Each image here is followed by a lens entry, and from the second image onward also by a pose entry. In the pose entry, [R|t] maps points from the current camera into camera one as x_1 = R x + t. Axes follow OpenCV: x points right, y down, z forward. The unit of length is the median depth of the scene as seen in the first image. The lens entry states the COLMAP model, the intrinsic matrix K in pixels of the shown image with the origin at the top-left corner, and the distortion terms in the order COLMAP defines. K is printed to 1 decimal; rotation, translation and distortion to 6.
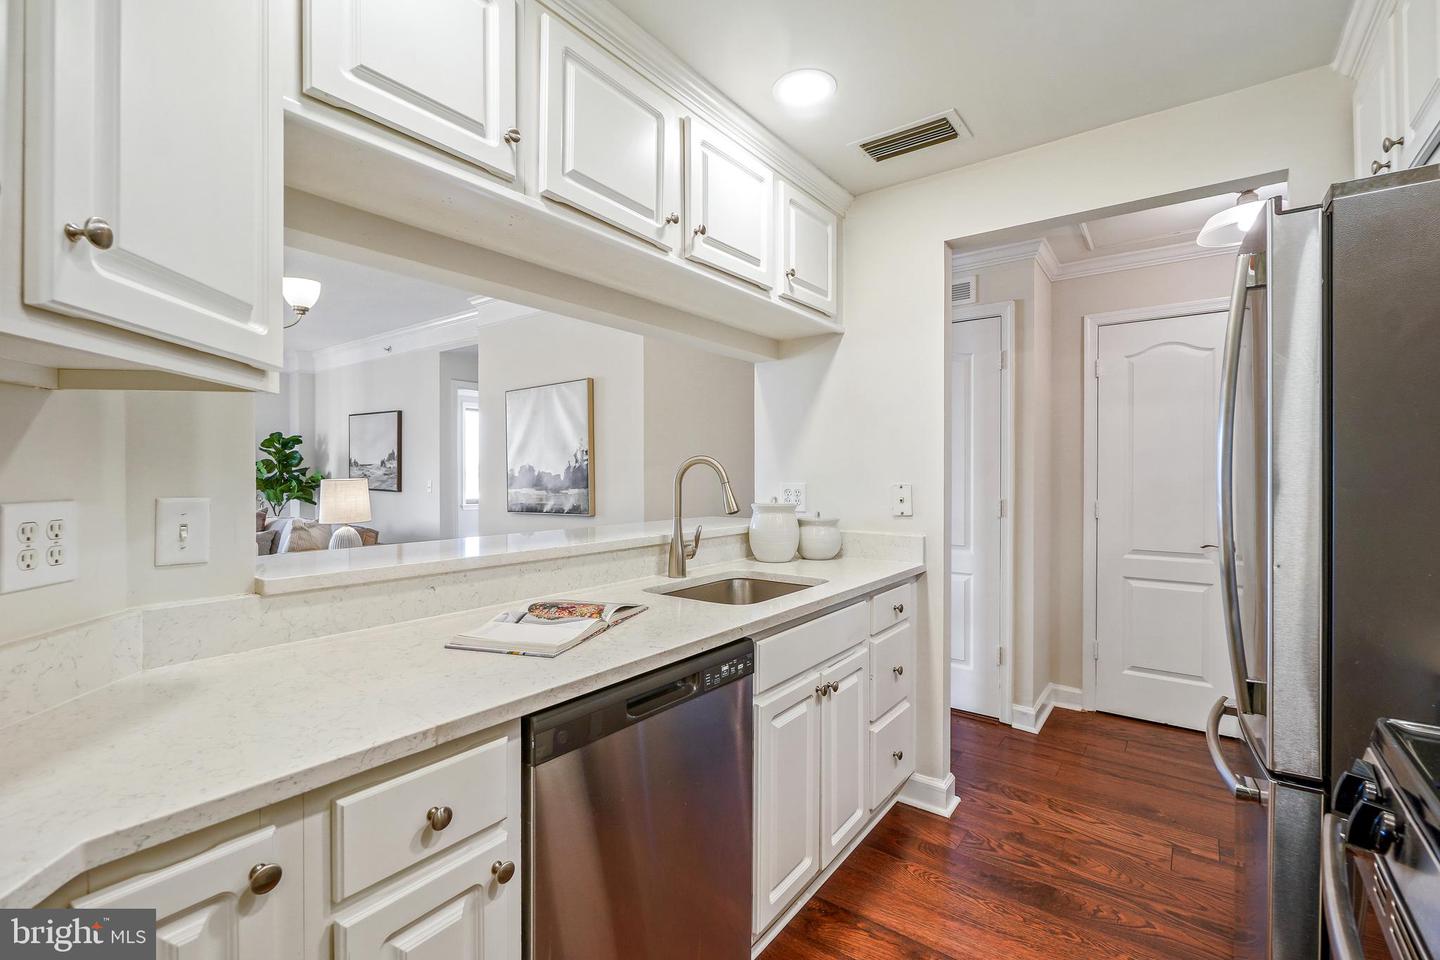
lens RADIAL K [[625.4, 0, 720.0], [0, 625.4, 480.0], [0, 0, 1]] dist [0.000042, -0.000249]
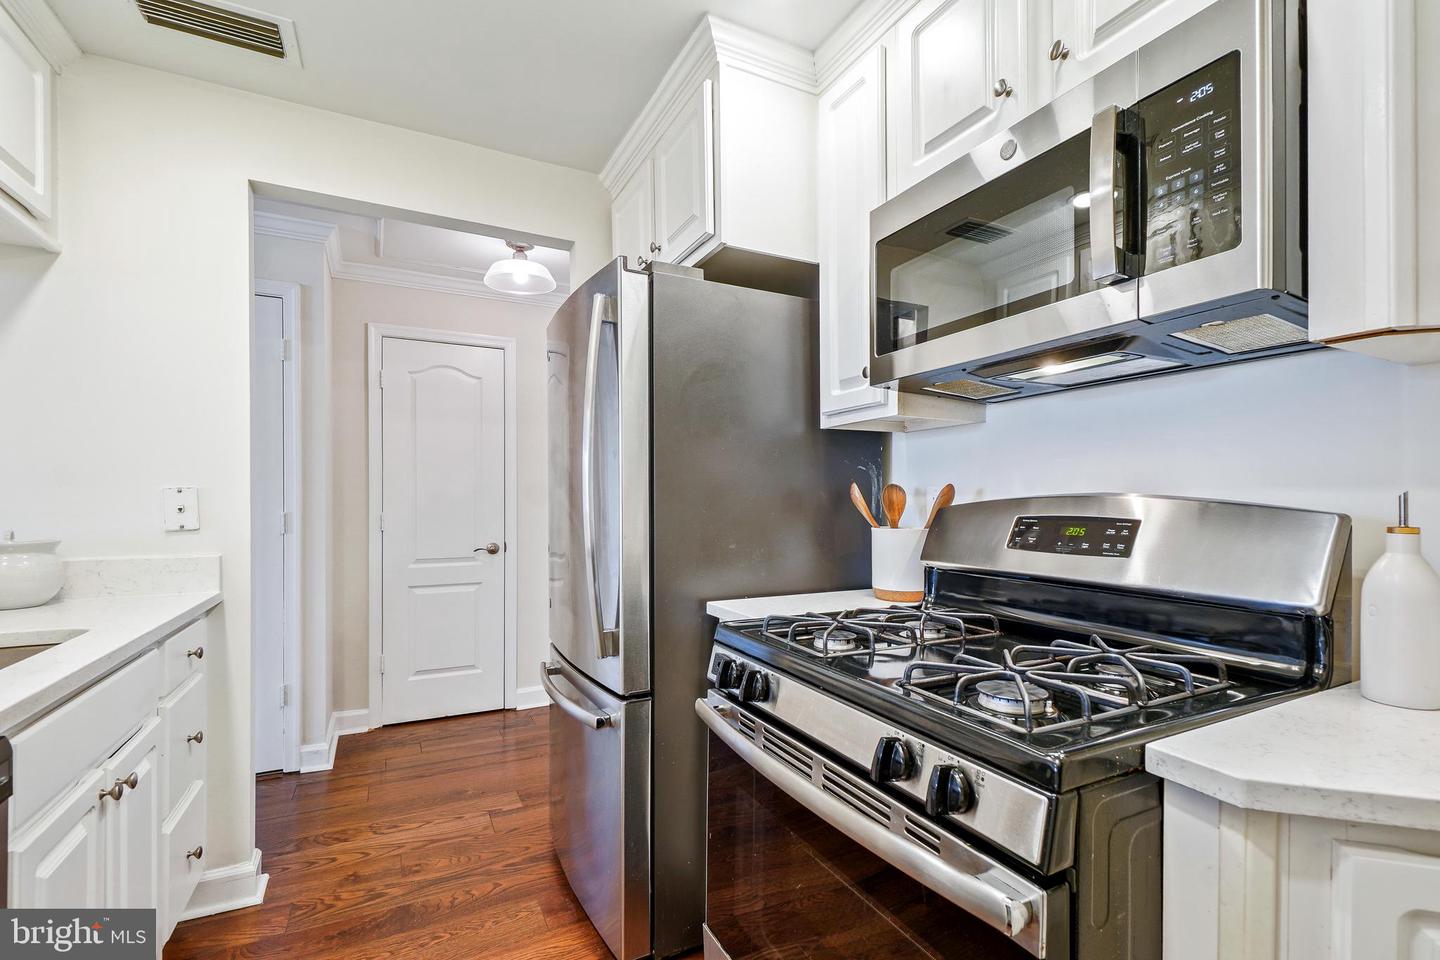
lens RADIAL K [[644.7, 0, 721.5], [0, 644.7, 505.9], [0, 0, 1]] dist [0.001041, 0.000294]
pose [[0.445504, -0.008159, 0.895243, -0.106341], [0.006798, 0.999960, 0.005731, 0.029292], [-0.895254, 0.003532, 0.445542, 0.099272]]
